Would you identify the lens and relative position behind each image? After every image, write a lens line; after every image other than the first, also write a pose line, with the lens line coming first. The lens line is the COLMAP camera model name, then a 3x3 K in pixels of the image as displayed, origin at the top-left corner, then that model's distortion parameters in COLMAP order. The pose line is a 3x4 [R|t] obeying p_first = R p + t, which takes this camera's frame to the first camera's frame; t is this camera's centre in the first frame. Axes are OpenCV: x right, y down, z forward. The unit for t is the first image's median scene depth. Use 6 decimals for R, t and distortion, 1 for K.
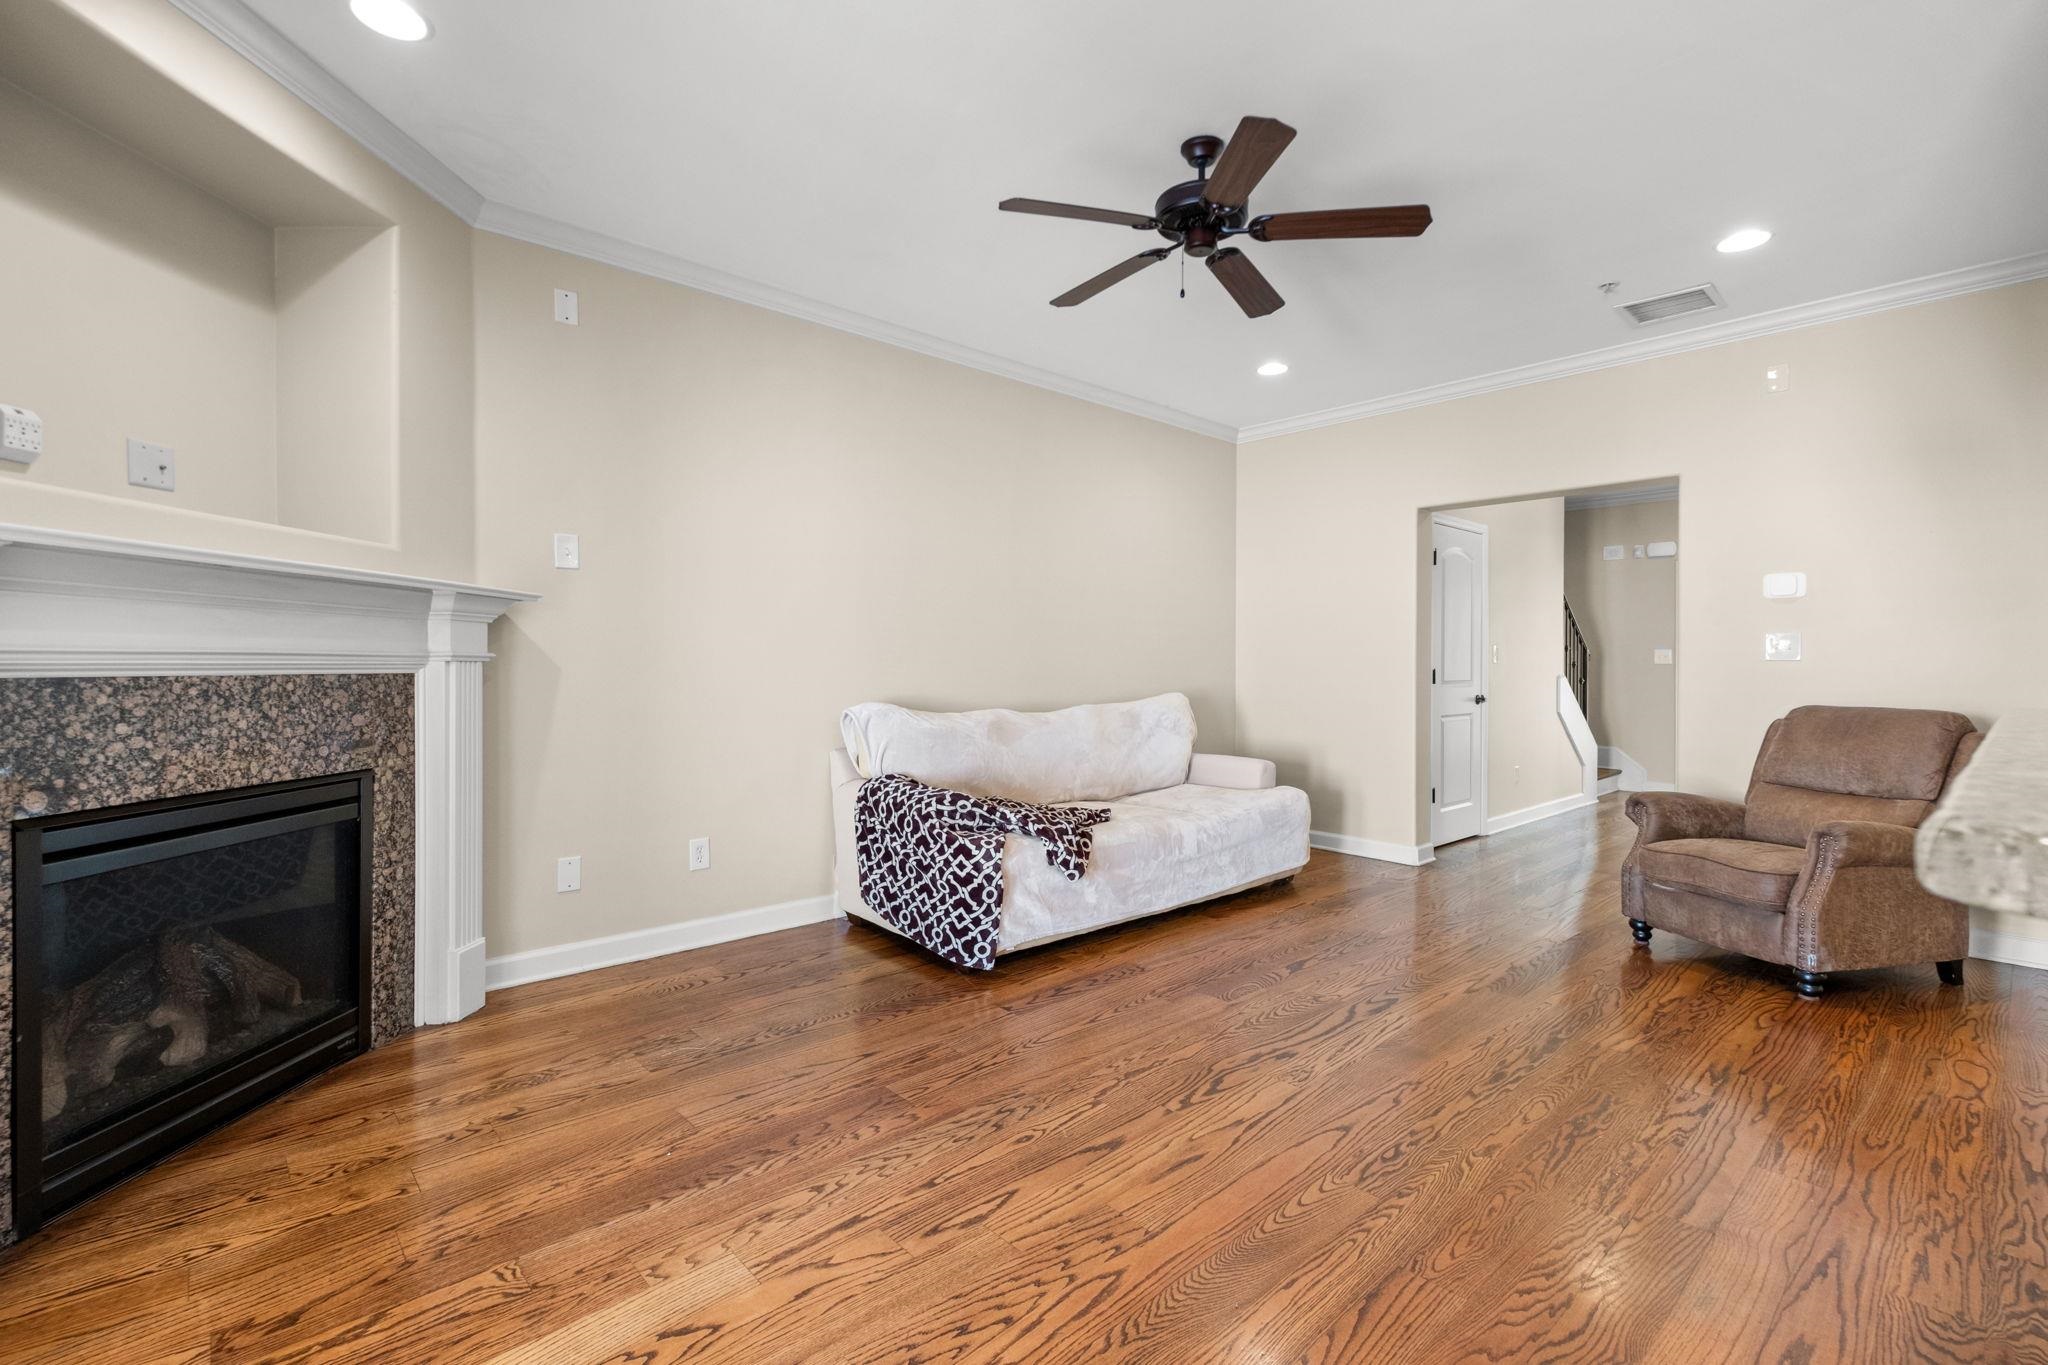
lens RADIAL K [[912.5, 0, 1019.4], [0, 912.5, 669.3], [0, 0, 1]] dist [-0.001984, -0.000774]
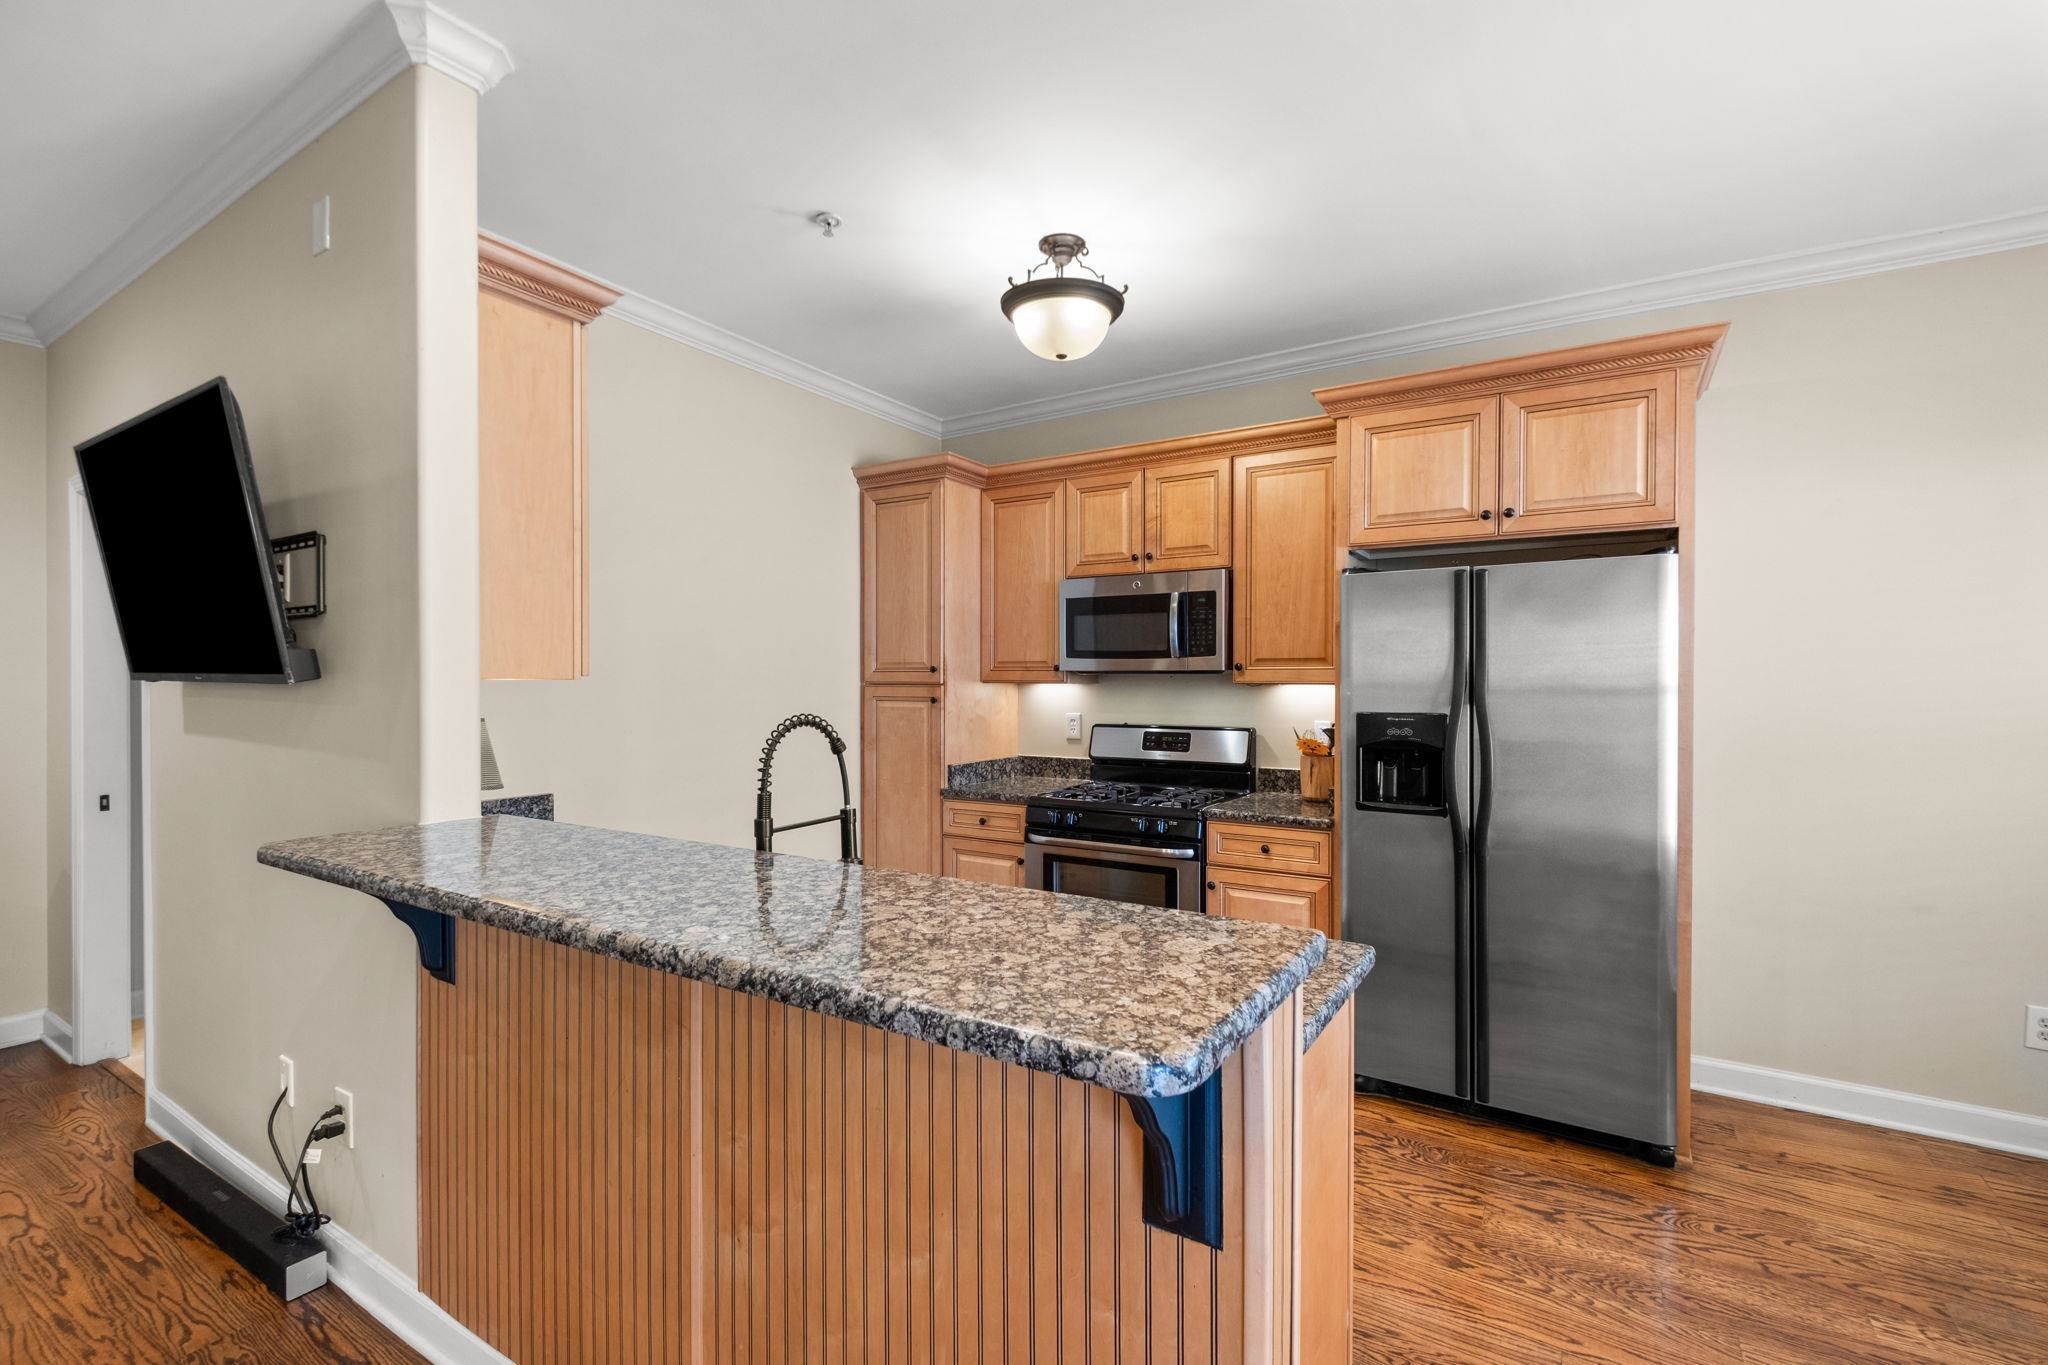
lens RADIAL K [[912.5, 0, 1022.8], [0, 912.5, 684.4], [0, 0, 1]] dist [-0.001984, -0.000774]
pose [[-0.269035, -0.015052, 0.963013, -0.132378], [0.004197, 0.999850, 0.016801, -0.109316], [-0.963121, 0.008562, -0.268931, 0.258927]]
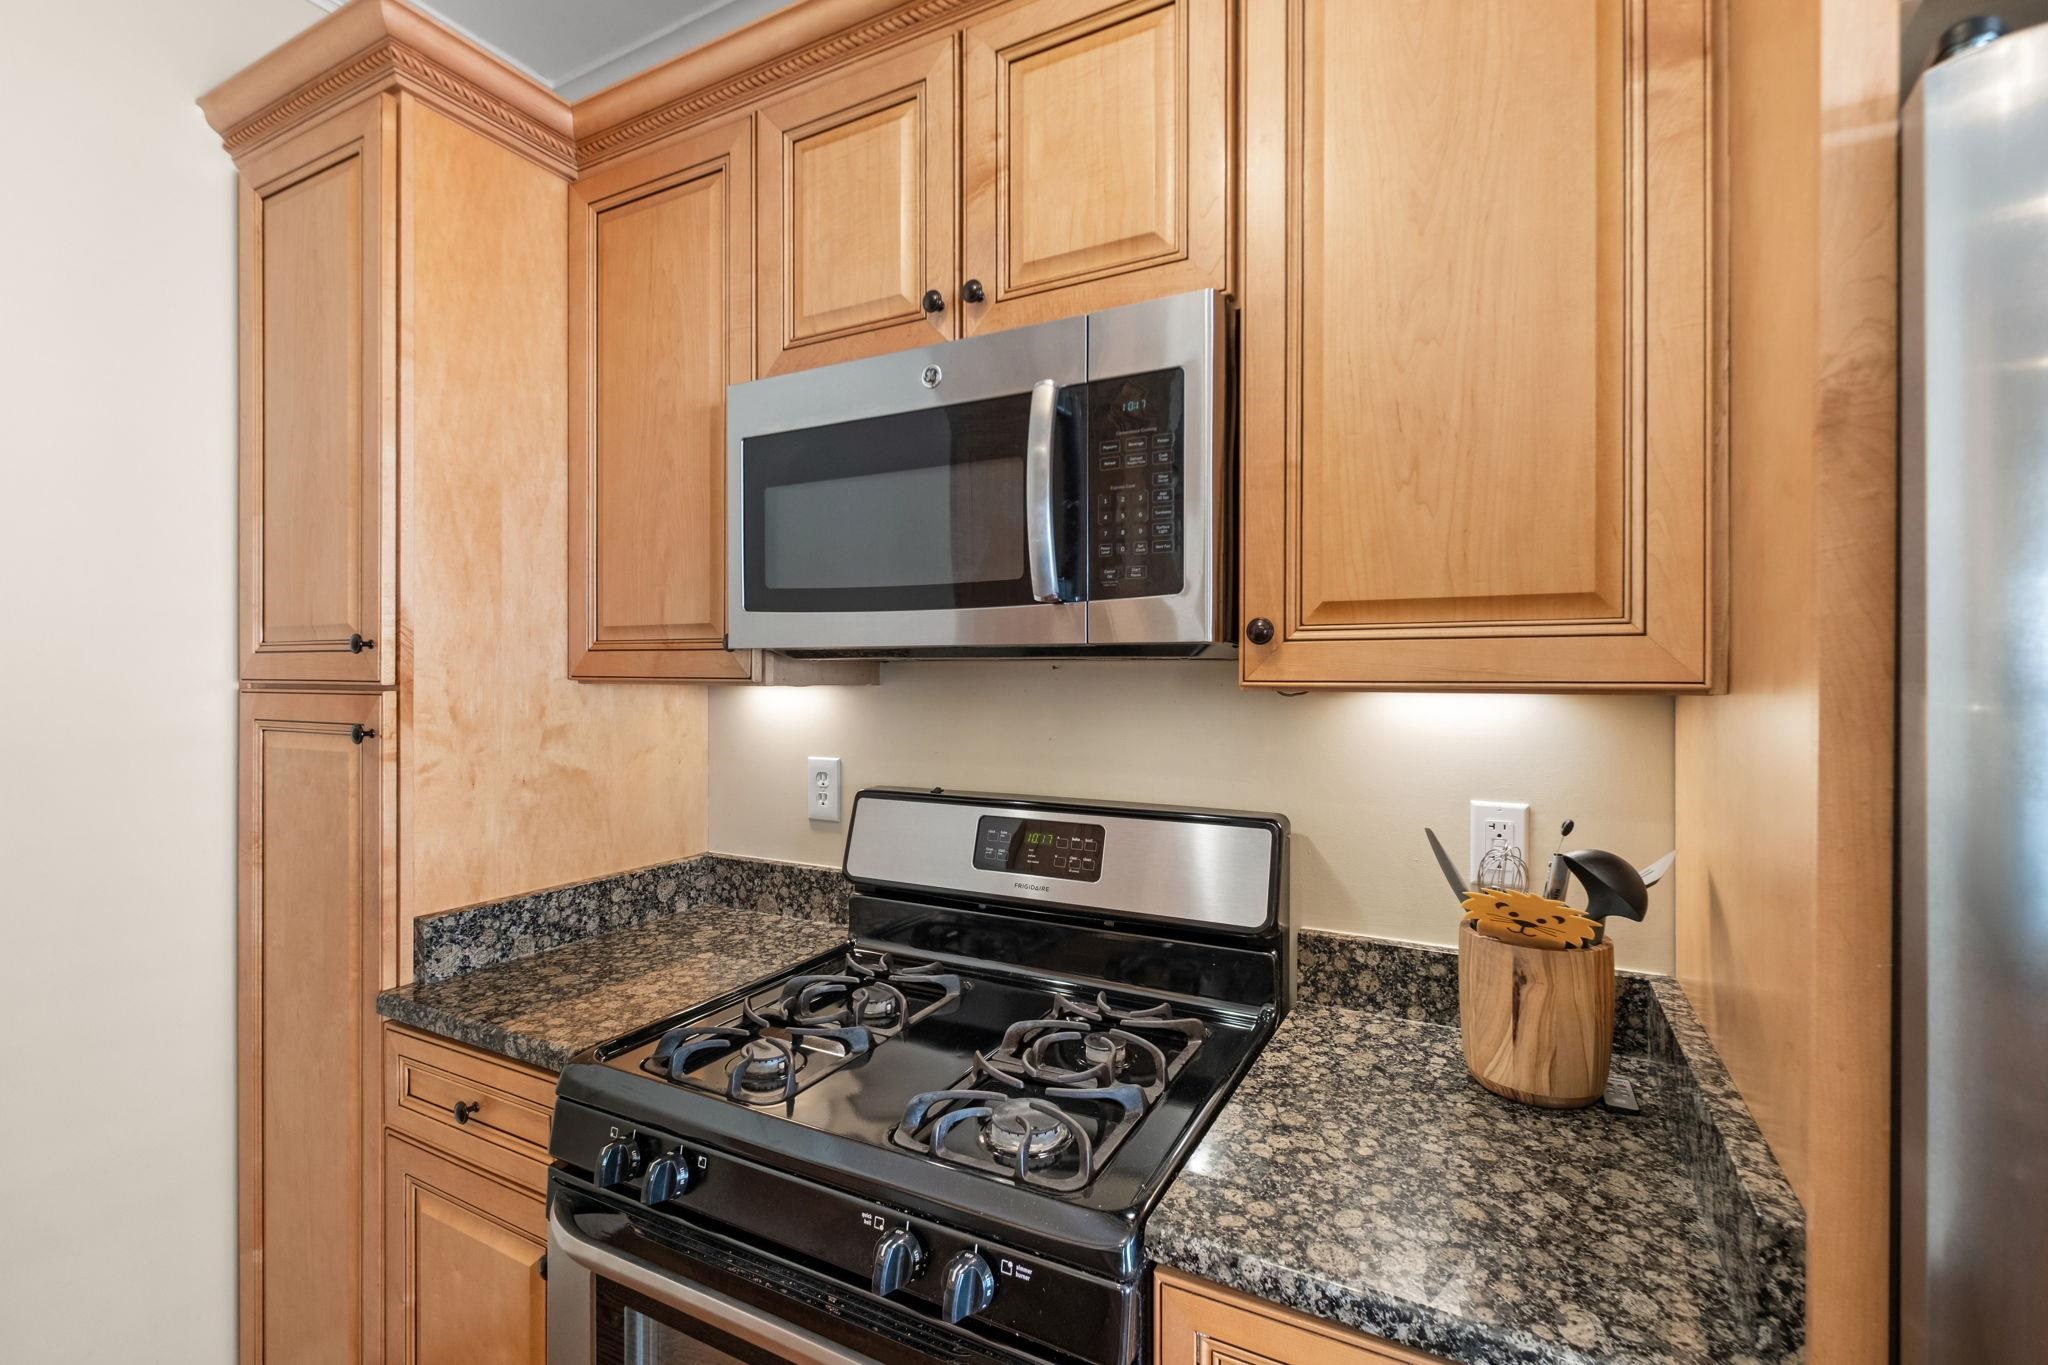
lens RADIAL K [[912.5, 0, 1025.0], [0, 912.5, 675.3], [0, 0, 1]] dist [-0.001984, -0.000774]
pose [[-0.338318, -0.010198, 0.940976, 0.848584], [0.001270, 0.999935, 0.011294, -0.095400], [-0.941031, 0.005016, -0.338283, -0.235778]]
